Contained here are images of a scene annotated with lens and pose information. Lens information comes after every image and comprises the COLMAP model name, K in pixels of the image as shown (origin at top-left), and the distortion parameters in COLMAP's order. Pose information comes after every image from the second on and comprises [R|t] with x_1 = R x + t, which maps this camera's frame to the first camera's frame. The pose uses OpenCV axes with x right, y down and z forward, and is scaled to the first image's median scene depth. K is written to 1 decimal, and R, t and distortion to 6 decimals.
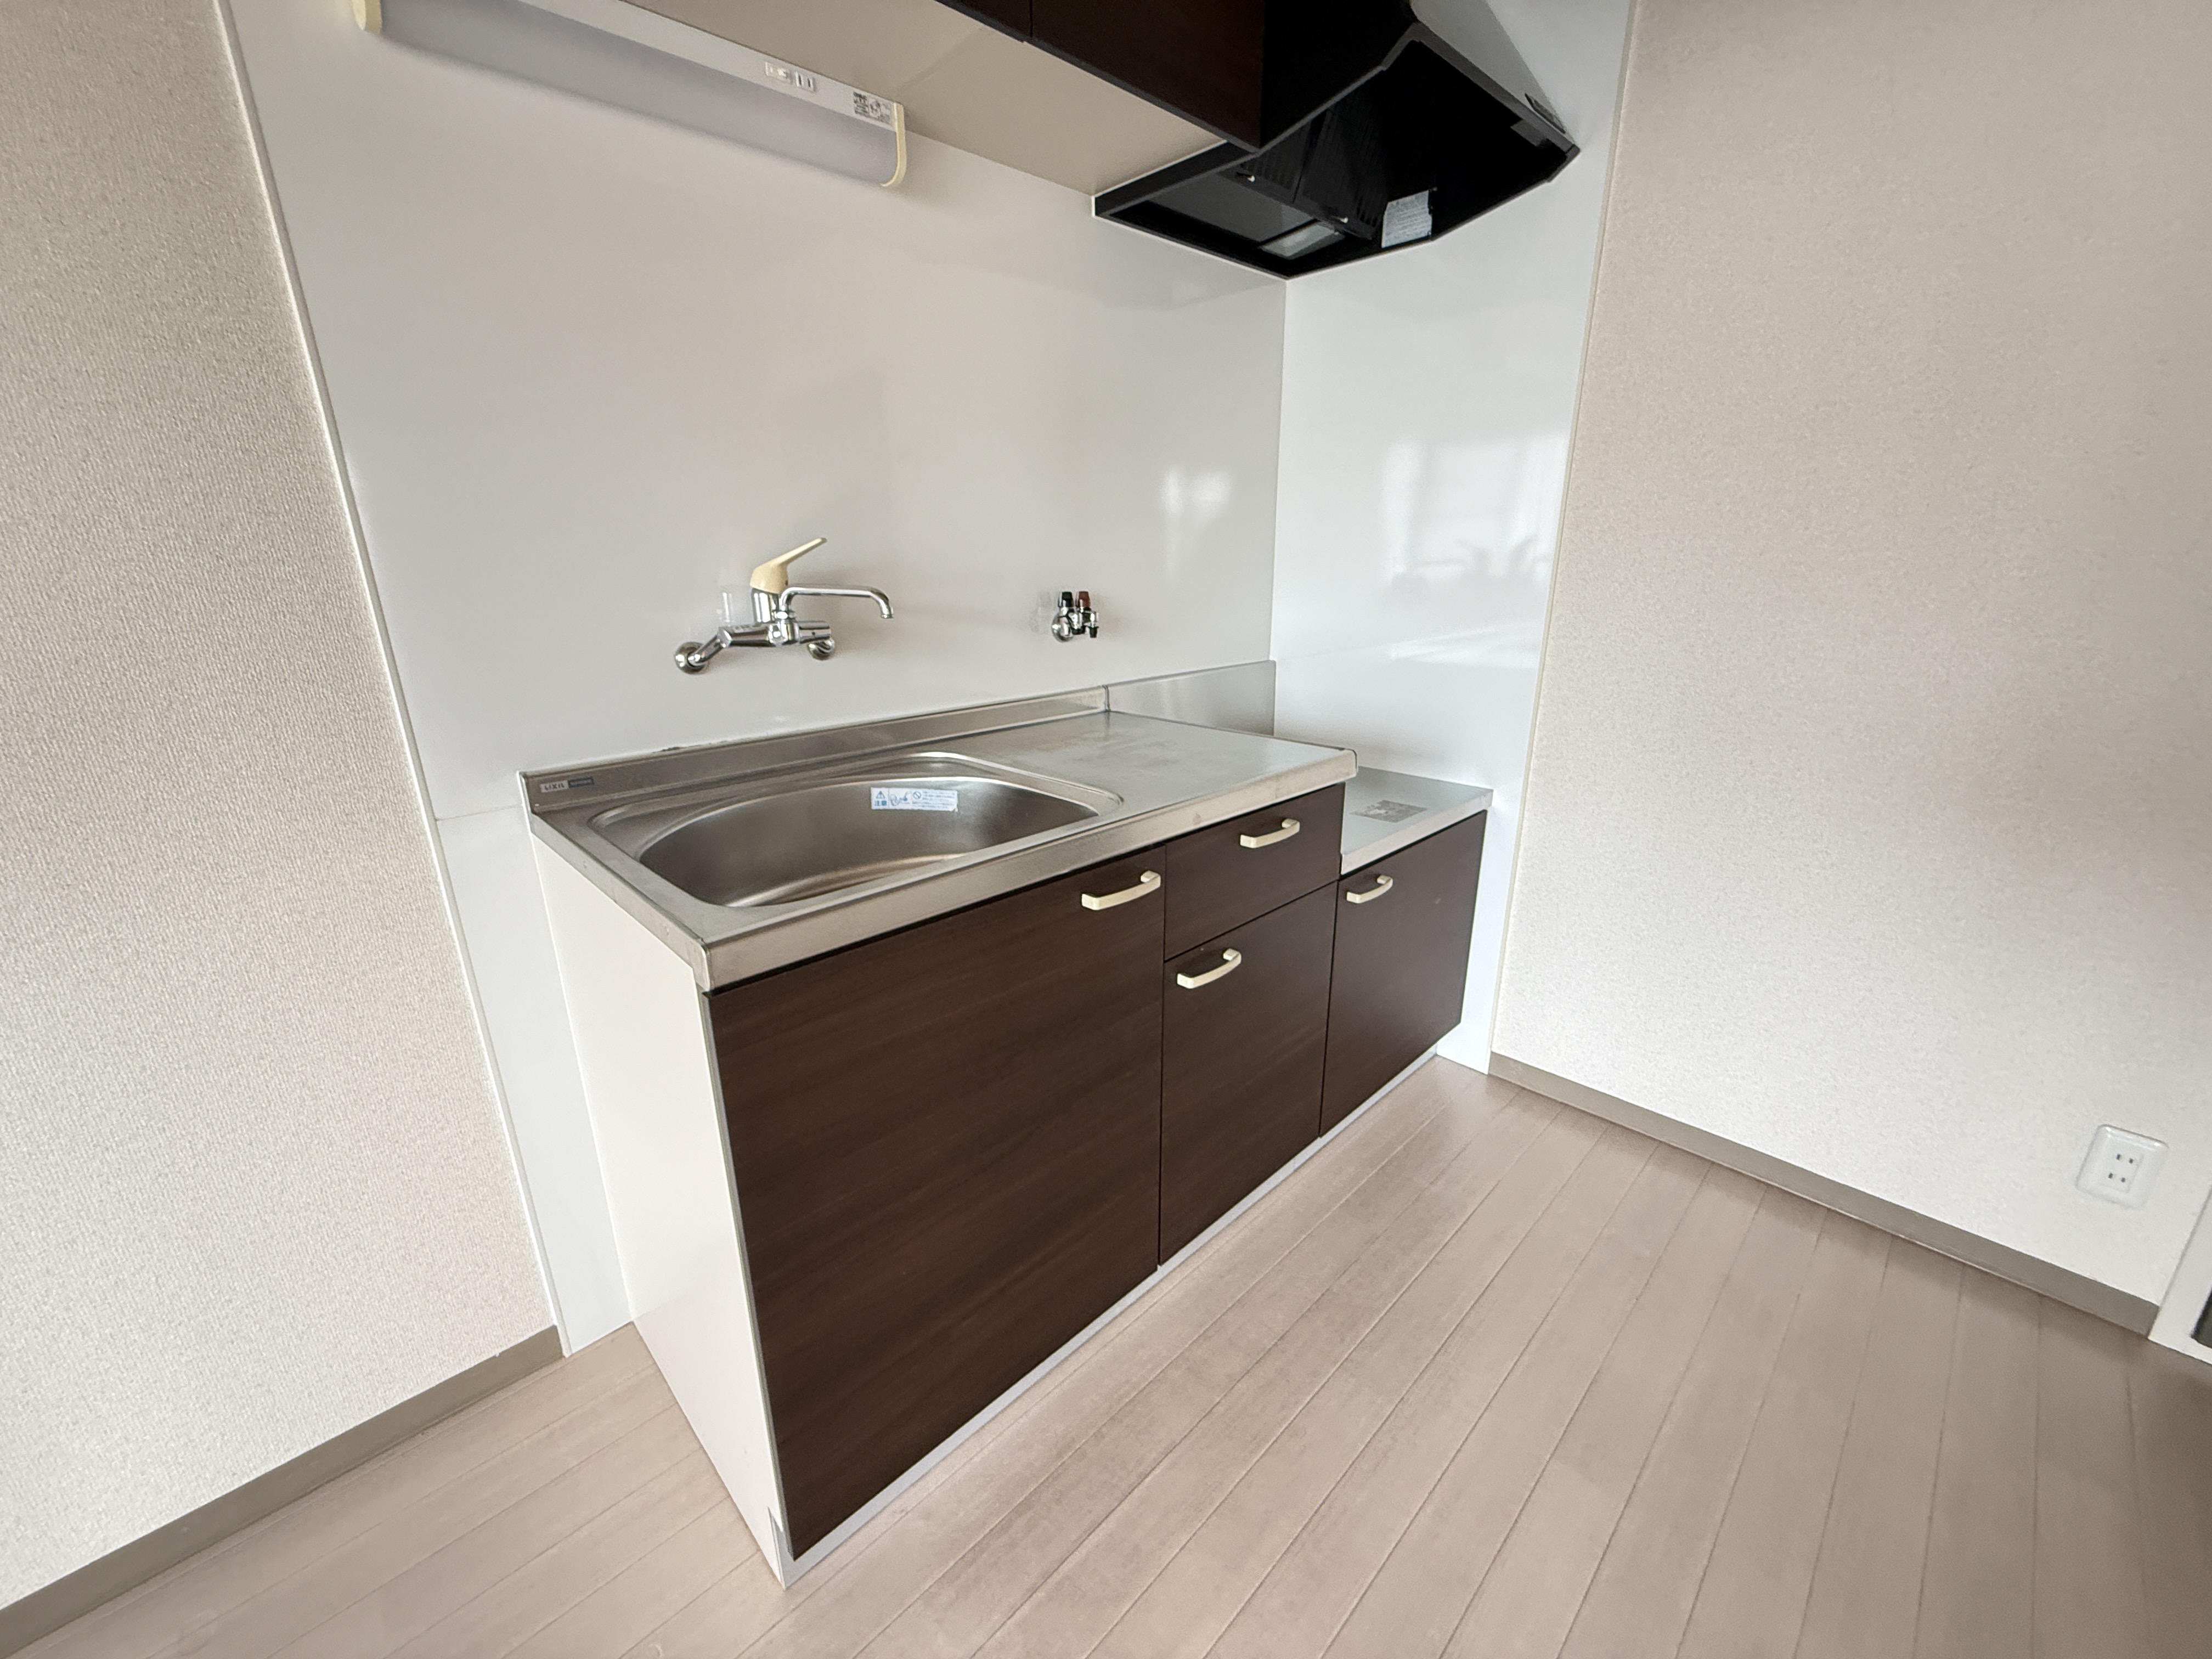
lens RADIAL K [[881.7, 0, 1099.9], [0, 881.7, 825.8], [0, 0, 1]] dist [0.000253, -0.000198]
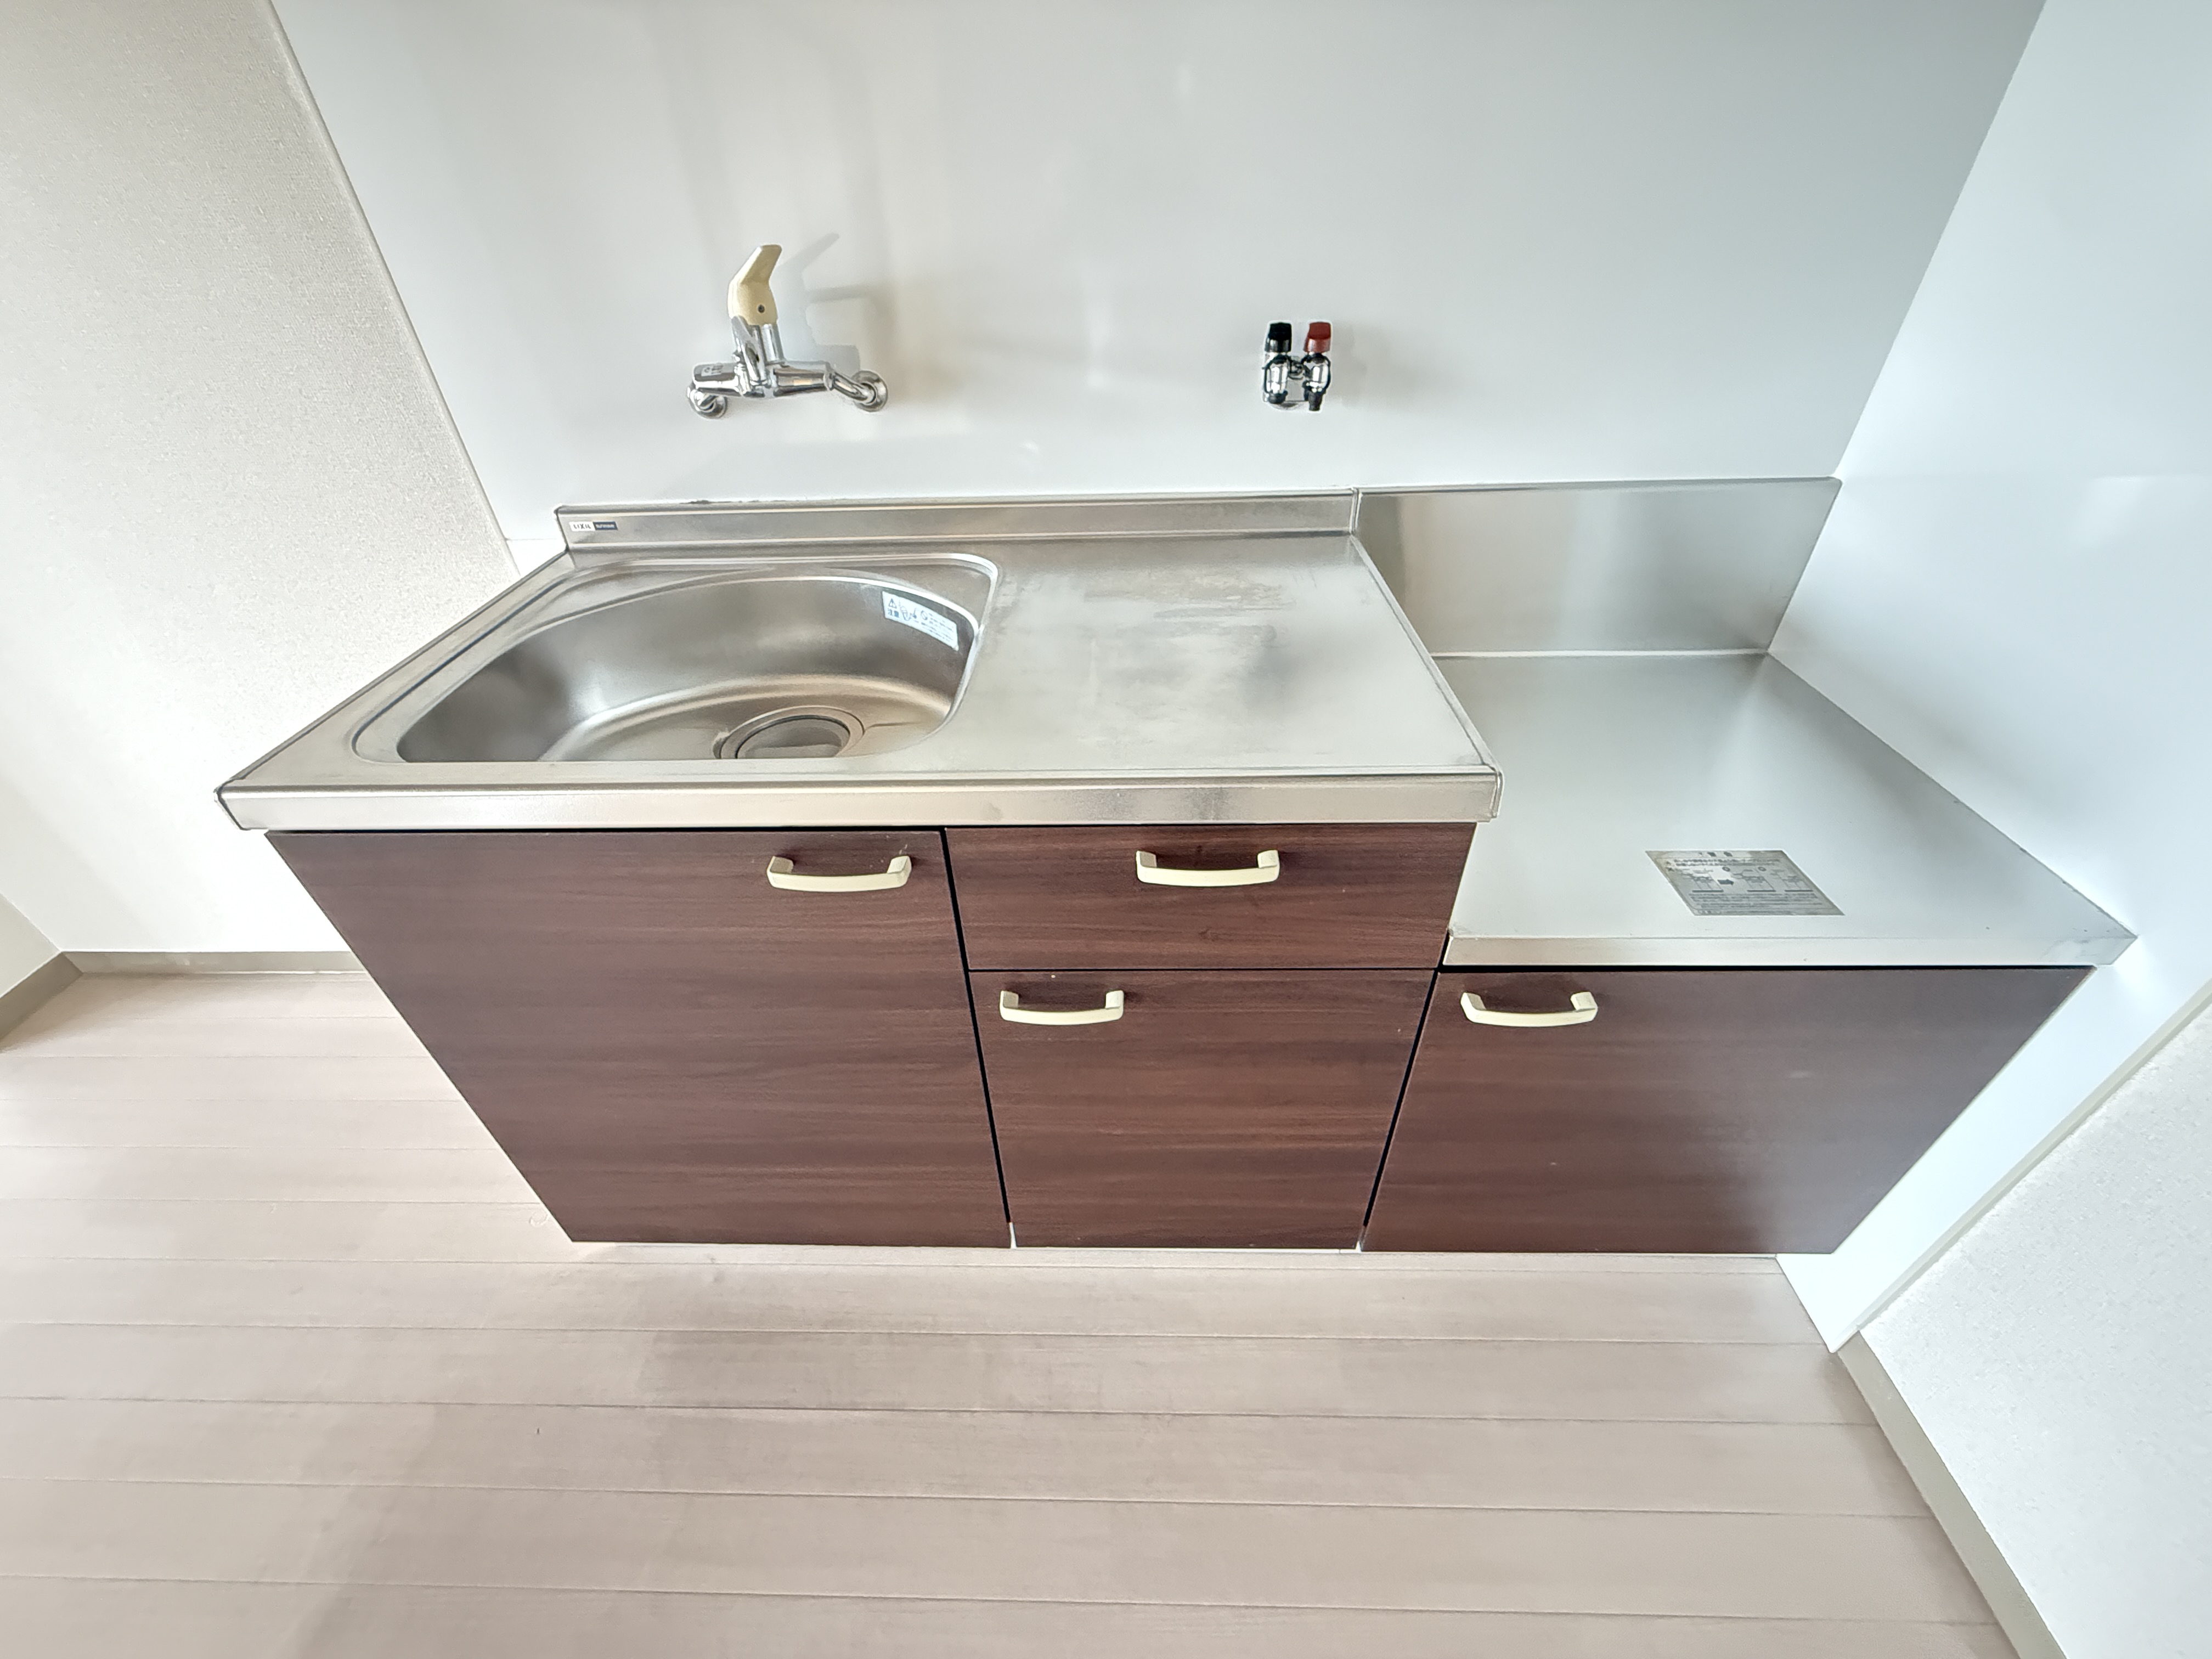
lens RADIAL K [[881.7, 0, 1099.9], [0, 881.7, 825.8], [0, 0, 1]] dist [0.000253, -0.000198]
pose [[0.700447, 0.419954, -0.577072, 0.419945], [-0.189929, 0.889084, 0.416481, -0.217313], [0.687969, -0.182120, 0.702518, 0.503366]]
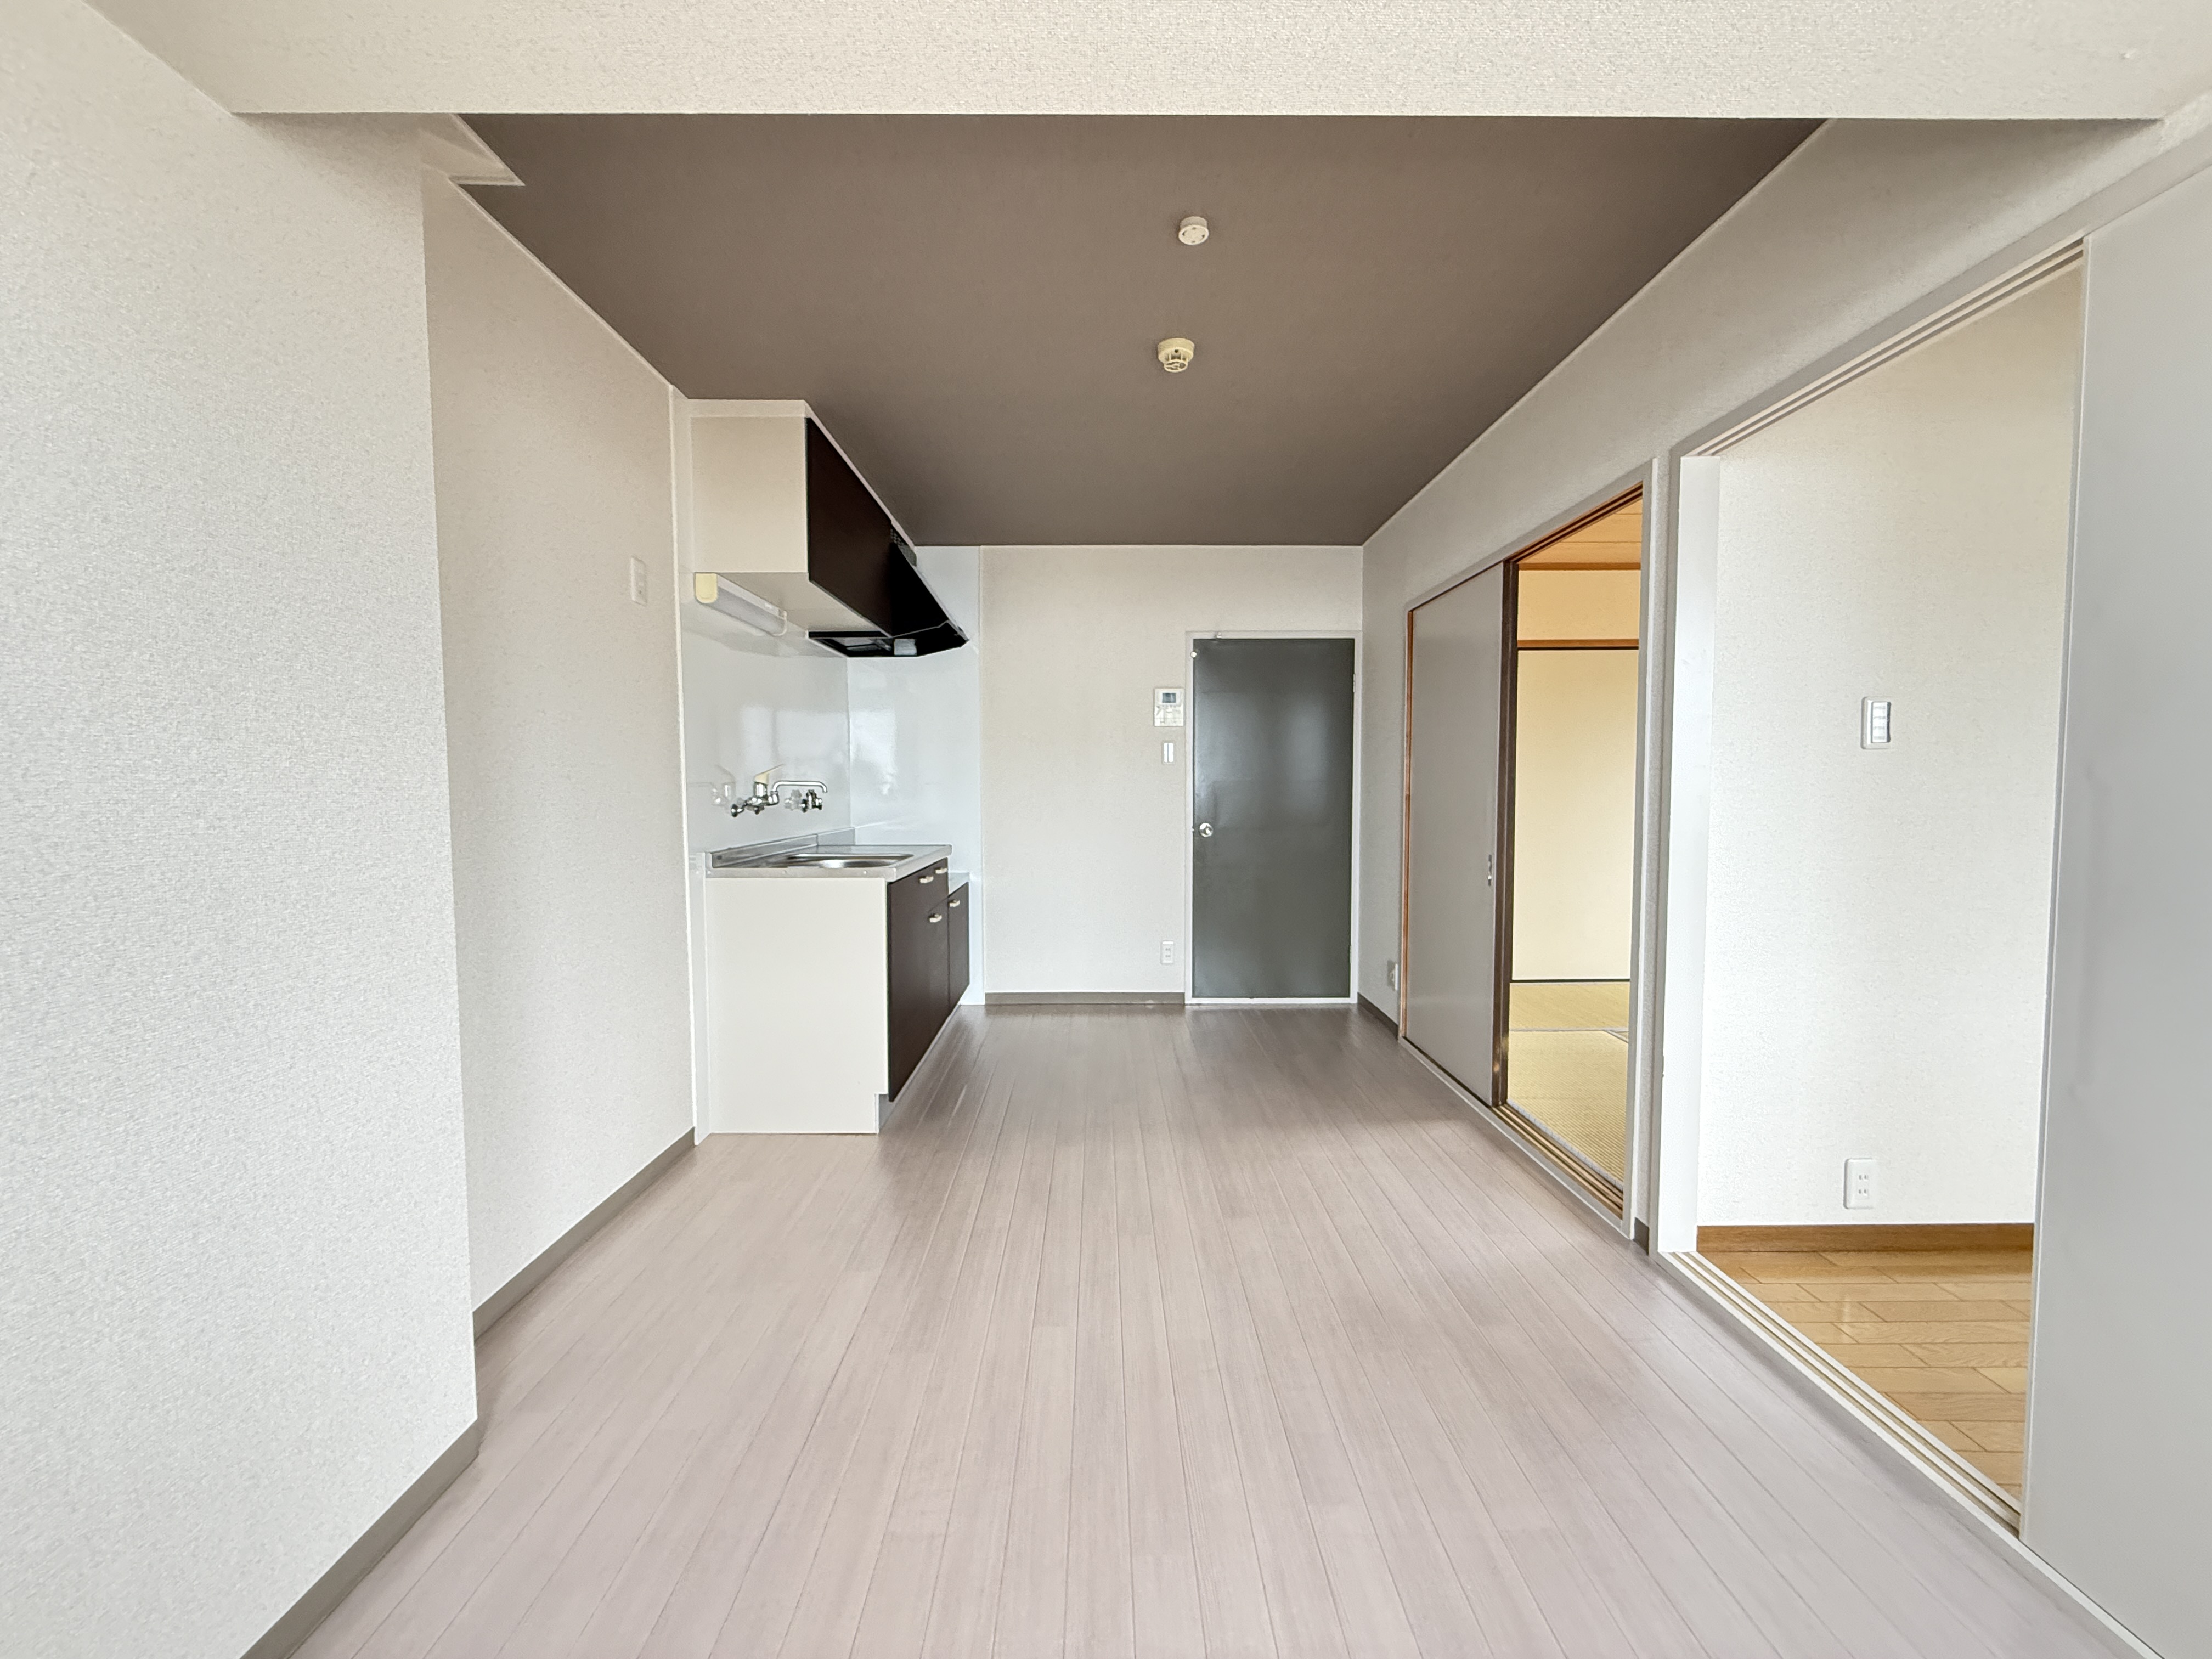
lens RADIAL K [[881.7, 0, 1099.9], [0, 881.7, 825.8], [0, 0, 1]] dist [0.000253, -0.000198]
pose [[0.695029, -0.028695, 0.718409, -1.303287], [0.213397, 0.962410, -0.168011, 0.403861], [-0.686584, 0.270079, 0.675026, -1.117503]]
